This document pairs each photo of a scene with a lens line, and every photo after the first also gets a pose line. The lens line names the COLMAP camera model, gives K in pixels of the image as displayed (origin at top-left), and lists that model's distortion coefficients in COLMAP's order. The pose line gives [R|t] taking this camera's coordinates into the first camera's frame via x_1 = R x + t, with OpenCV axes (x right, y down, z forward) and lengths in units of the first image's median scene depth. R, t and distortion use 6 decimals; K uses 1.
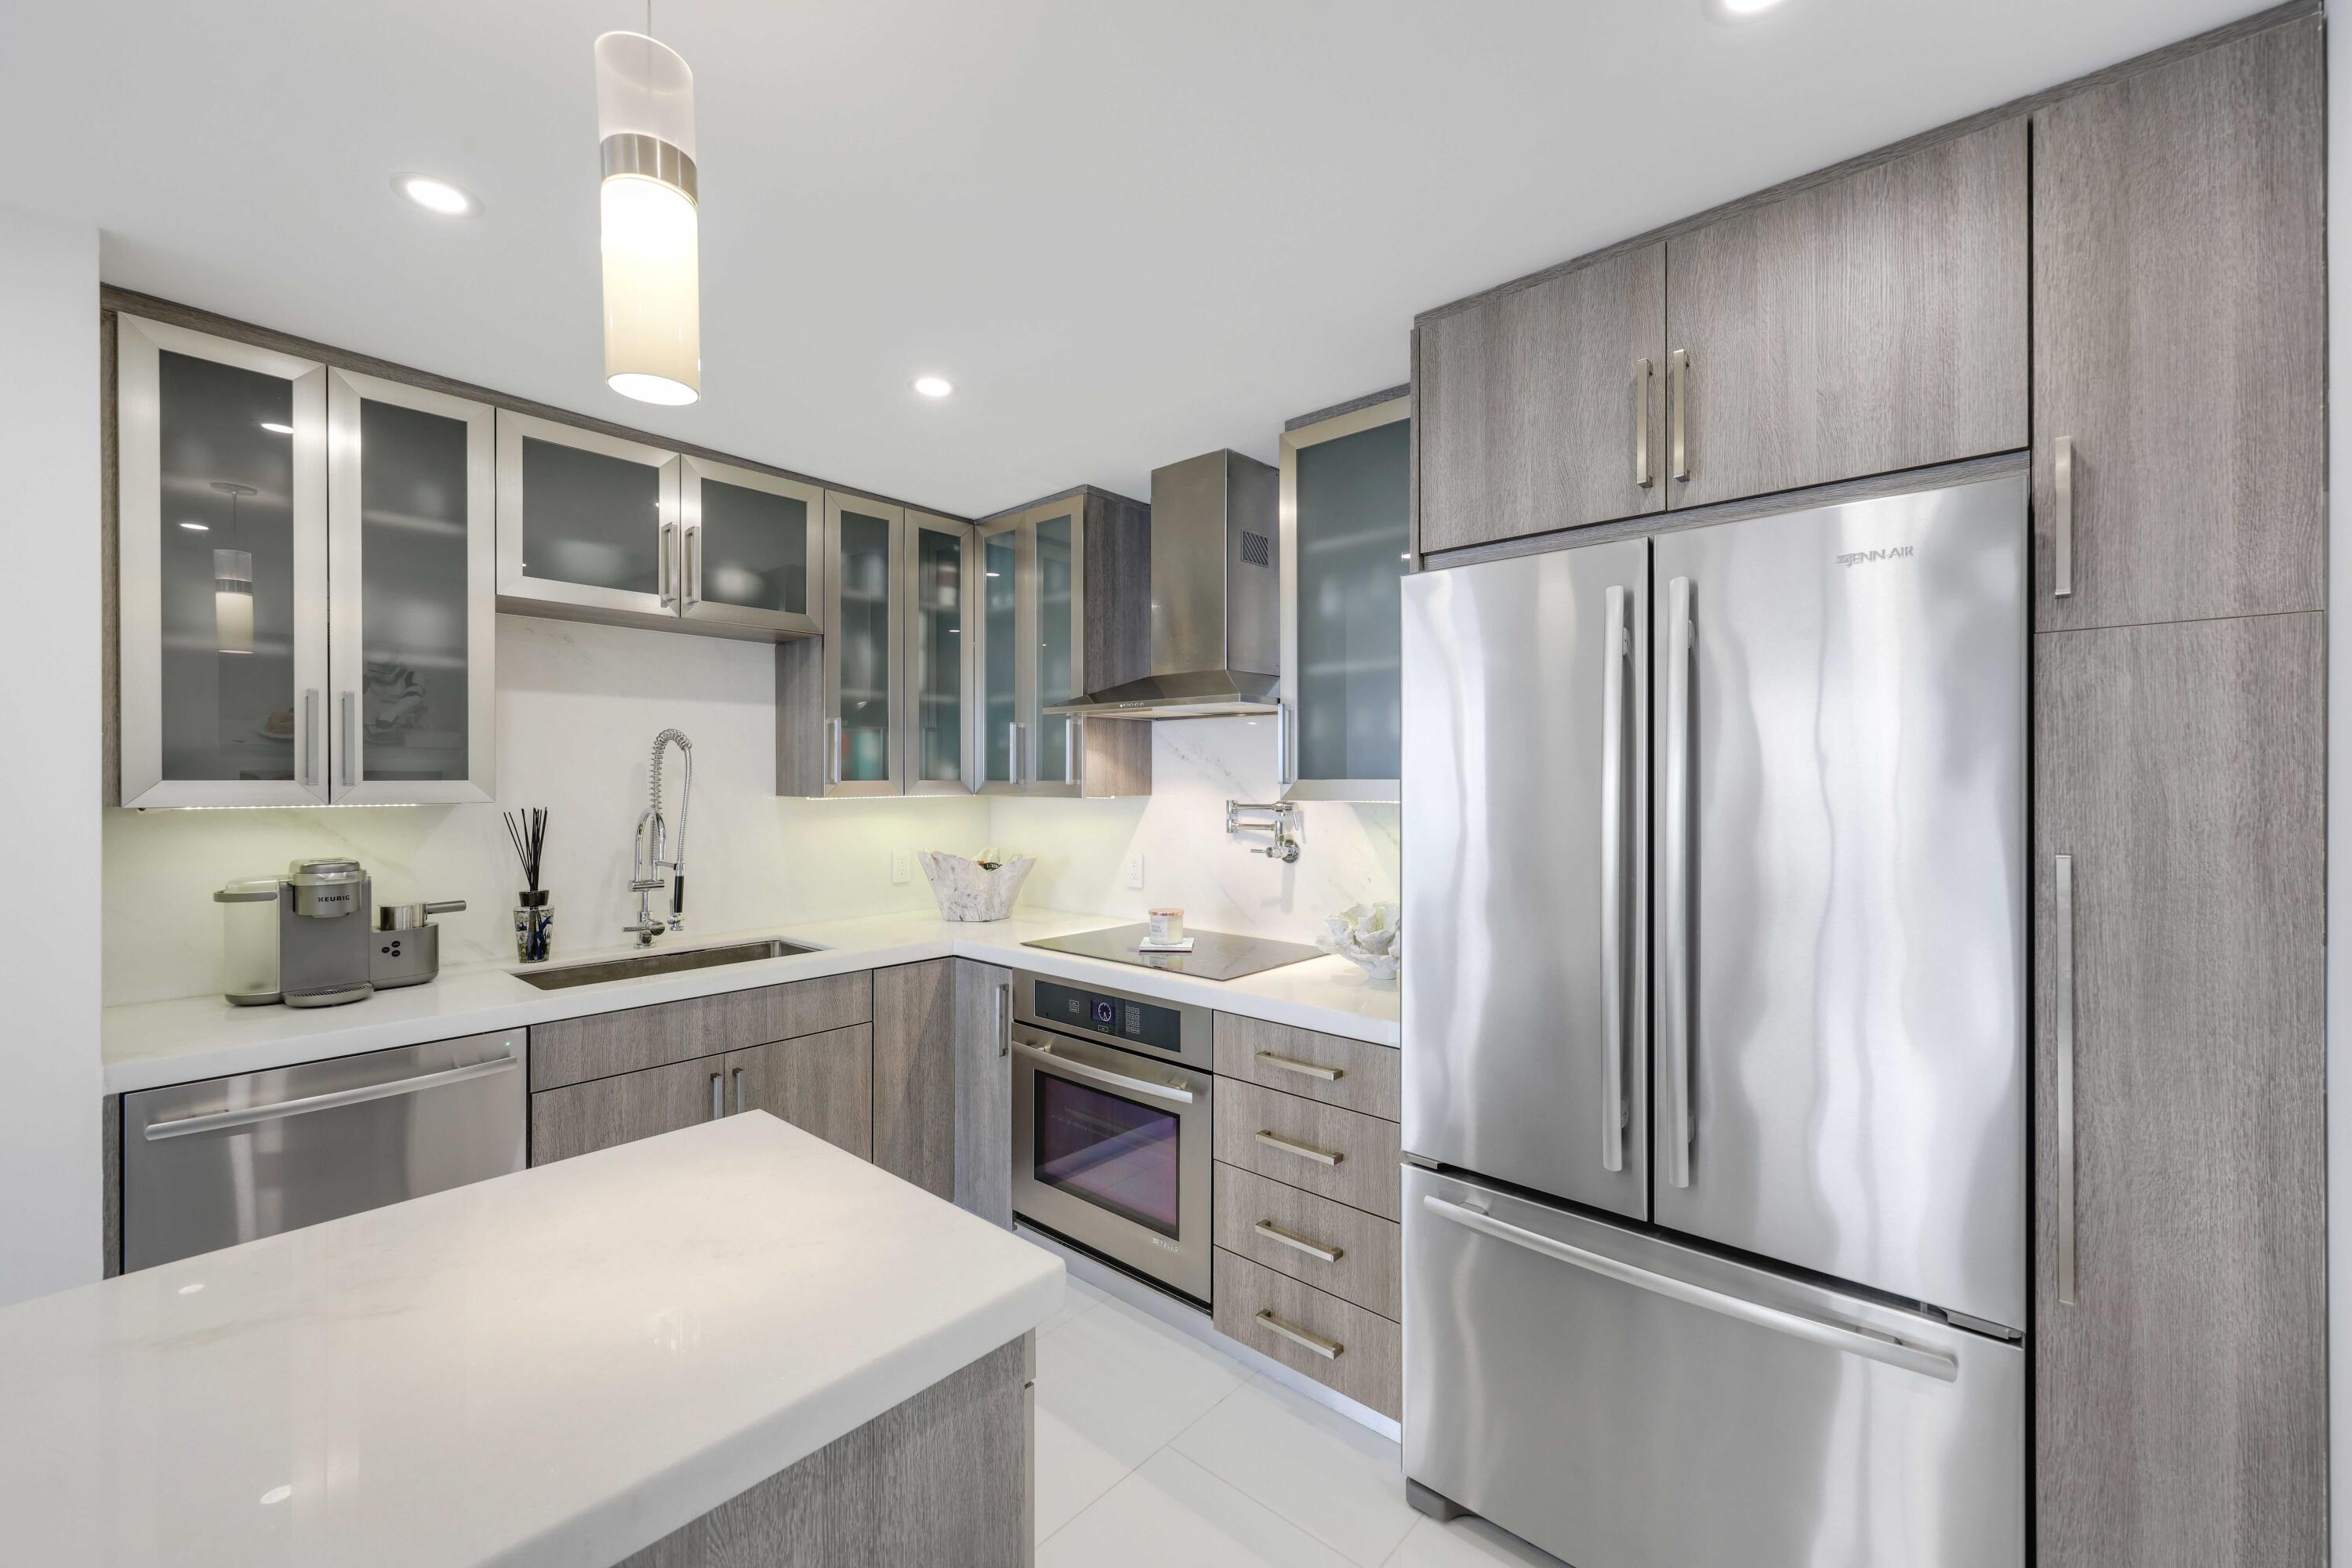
lens RADIAL K [[906.1, 0, 1138.5], [0, 906.1, 782.2], [0, 0, 1]] dist [0.004315, 0.000210]
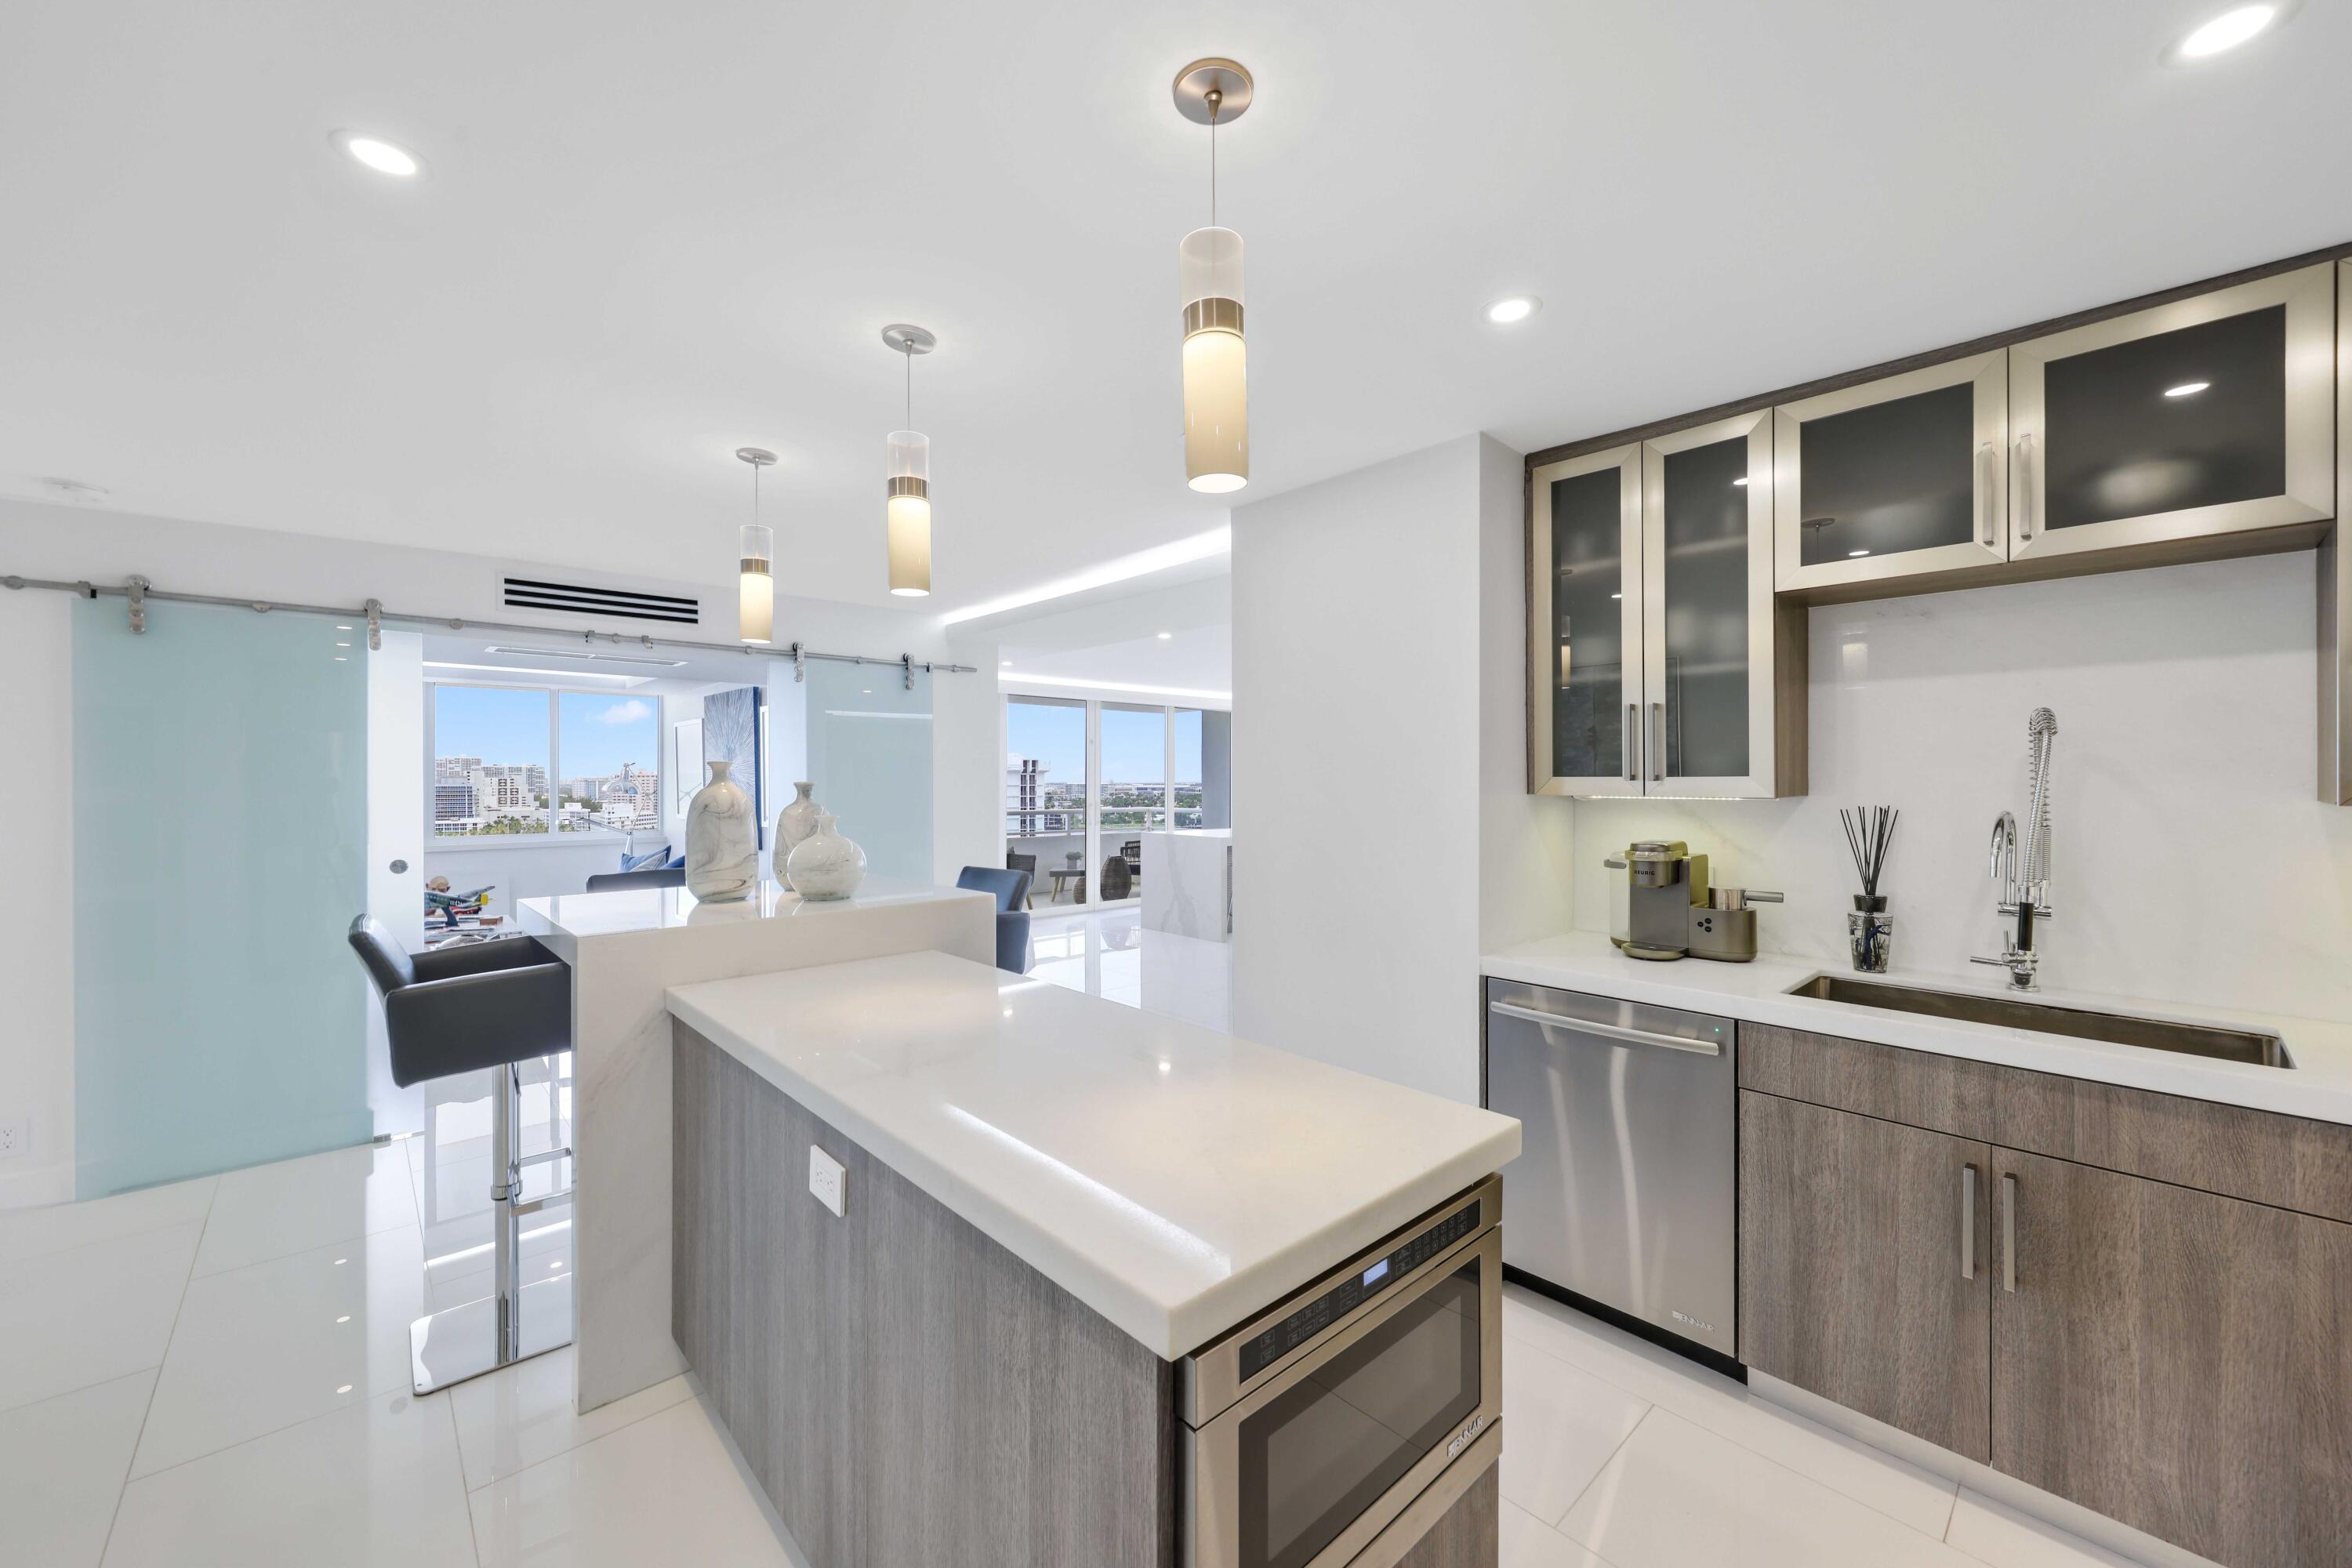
lens RADIAL K [[906.1, 0, 1198.3], [0, 906.1, 777.3], [0, 0, 1]] dist [0.004315, 0.000210]
pose [[-0.052118, 0.002156, -0.998639, 0.331763], [-0.000310, 0.999998, 0.002175, -0.003268], [0.998641, 0.000423, -0.052117, 0.405886]]
